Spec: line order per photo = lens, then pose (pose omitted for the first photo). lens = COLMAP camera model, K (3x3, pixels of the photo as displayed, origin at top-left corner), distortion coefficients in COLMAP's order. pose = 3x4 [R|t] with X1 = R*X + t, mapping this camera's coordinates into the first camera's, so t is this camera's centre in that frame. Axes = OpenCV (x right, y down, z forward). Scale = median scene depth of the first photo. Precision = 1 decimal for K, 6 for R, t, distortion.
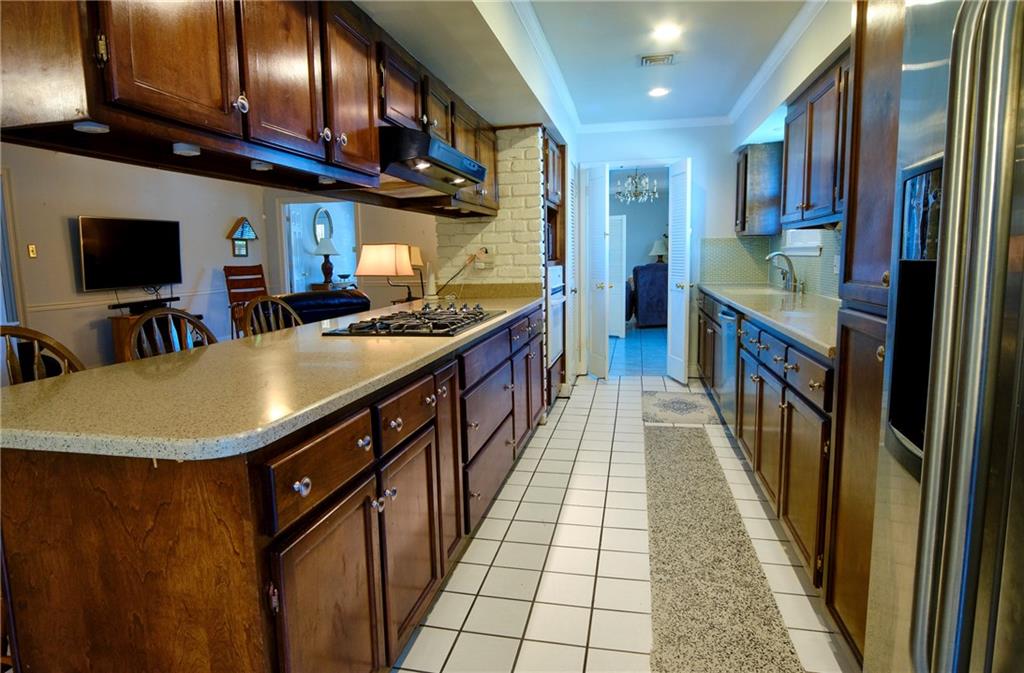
lens RADIAL K [[581.7, 0, 509.7], [0, 581.7, 333.6], [0, 0, 1]] dist [-0.012381, 0.000785]
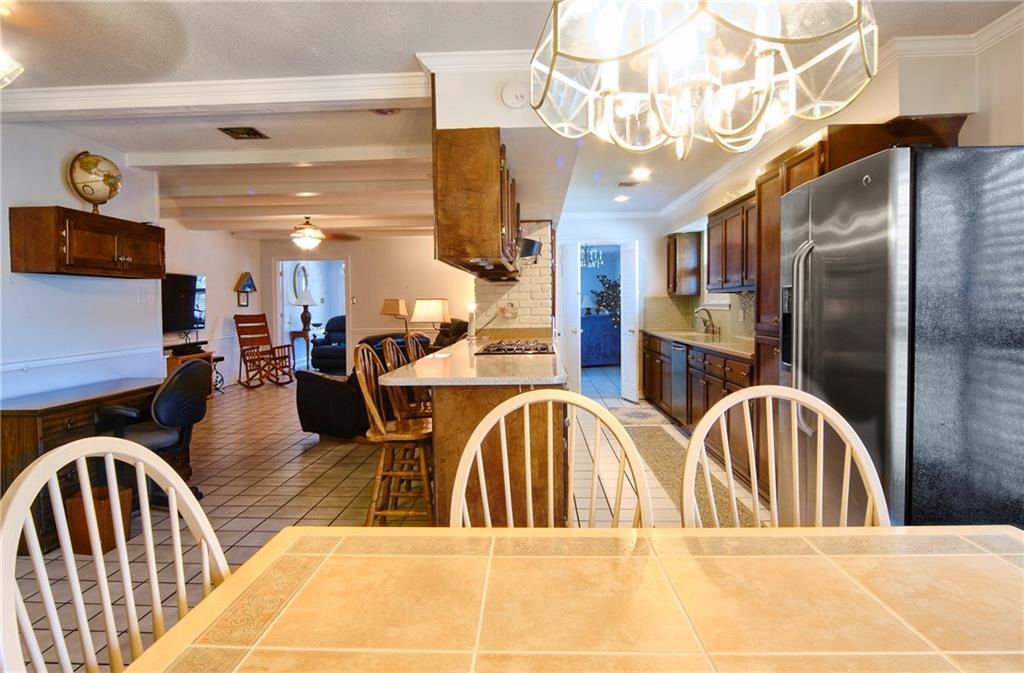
lens RADIAL K [[581.7, 0, 514.0], [0, 581.7, 335.3], [0, 0, 1]] dist [-0.012381, 0.000785]
pose [[0.985401, -0.000510, 0.170247, -0.236531], [0.014827, 0.996453, -0.082832, 0.042338], [-0.169601, 0.084147, 0.981914, -0.335274]]
